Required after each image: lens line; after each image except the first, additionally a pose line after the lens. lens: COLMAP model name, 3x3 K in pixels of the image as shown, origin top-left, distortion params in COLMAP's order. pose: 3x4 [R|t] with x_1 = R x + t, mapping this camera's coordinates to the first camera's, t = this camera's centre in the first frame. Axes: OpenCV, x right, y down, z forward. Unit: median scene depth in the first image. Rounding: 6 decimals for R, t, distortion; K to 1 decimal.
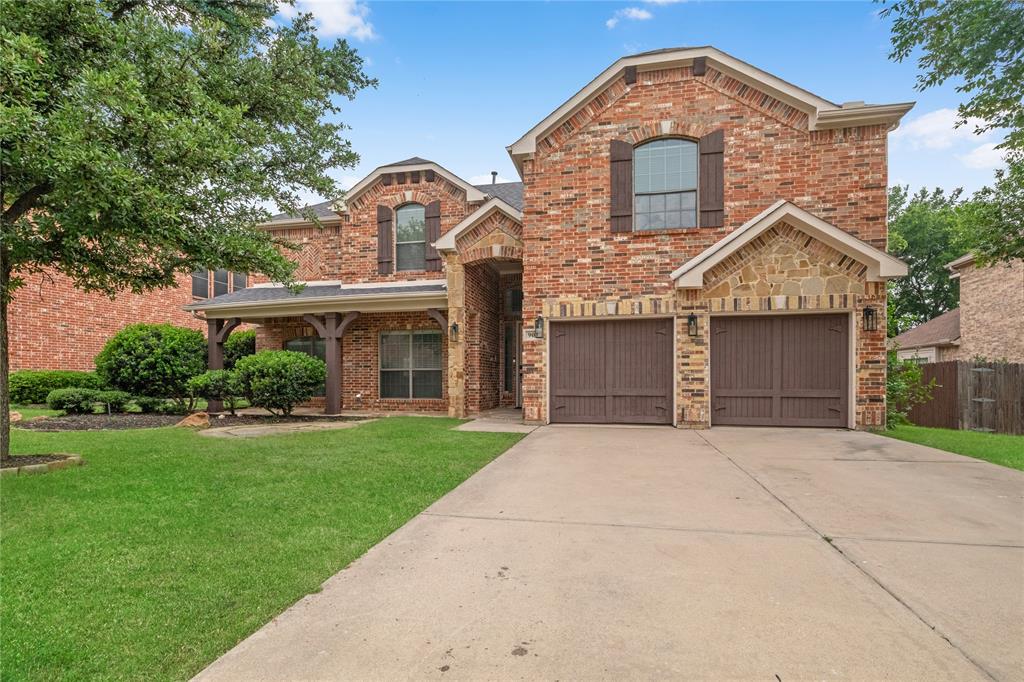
lens RADIAL K [[524.8, 0, 512.3], [0, 524.8, 346.7], [0, 0, 1]] dist [-0.004176, -0.000775]
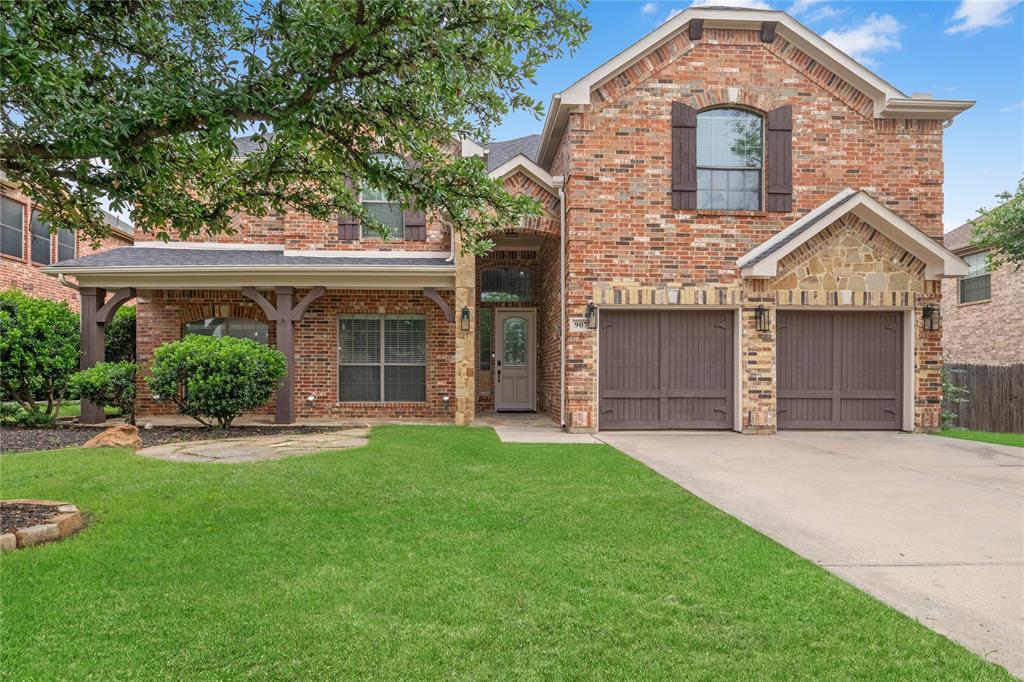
lens RADIAL K [[592.2, 0, 511.3], [0, 592.2, 342.2], [0, 0, 1]] dist [0.004883, -0.001024]
pose [[0.962683, 0.021211, 0.269798, -0.325555], [-0.022115, 0.999755, 0.000310, 0.007584], [-0.269725, -0.006265, 0.962917, 0.130601]]
